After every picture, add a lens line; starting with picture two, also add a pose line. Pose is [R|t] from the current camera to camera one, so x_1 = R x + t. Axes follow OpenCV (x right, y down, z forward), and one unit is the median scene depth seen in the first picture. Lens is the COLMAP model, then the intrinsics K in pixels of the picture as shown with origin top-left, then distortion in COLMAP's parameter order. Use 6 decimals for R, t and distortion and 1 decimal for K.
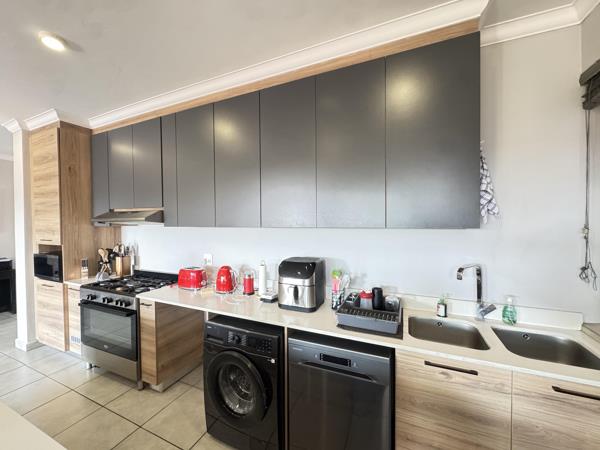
lens RADIAL K [[240.5, 0, 299.1], [0, 240.5, 223.8], [0, 0, 1]] dist [0.000613, -0.000545]
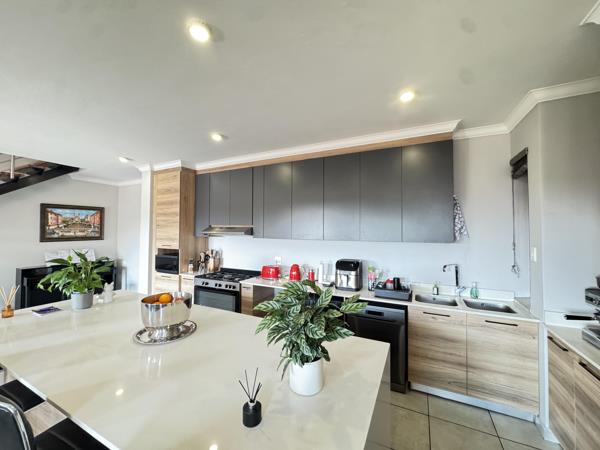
lens RADIAL K [[240.5, 0, 299.1], [0, 240.5, 223.8], [0, 0, 1]] dist [0.000613, -0.000545]
pose [[0.999016, 0.015669, -0.041499, -0.229455], [-0.017594, 0.998766, -0.046440, -0.013812], [0.040720, 0.047125, 0.998059, -0.568529]]
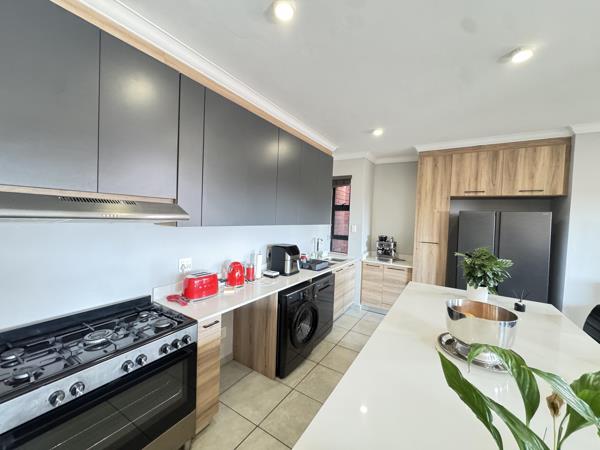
lens RADIAL K [[240.5, 0, 299.1], [0, 240.5, 223.8], [0, 0, 1]] dist [0.000613, -0.000545]
pose [[0.149840, -0.014448, 0.988605, -1.363634], [-0.017500, 0.999698, 0.017262, -0.017562], [-0.988555, -0.019887, 0.149542, 0.588022]]
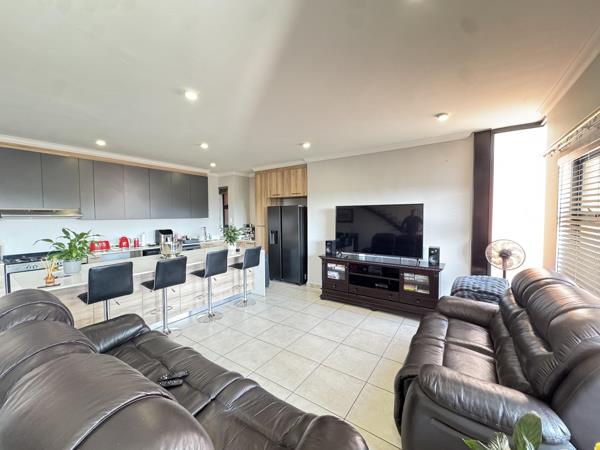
lens RADIAL K [[240.5, 0, 299.1], [0, 240.5, 223.8], [0, 0, 1]] dist [0.000613, -0.000545]
pose [[0.192395, -0.029822, 0.980864, -2.216924], [0.025687, 0.999349, 0.025345, 0.041501], [-0.980981, 0.020320, 0.193036, -1.045105]]
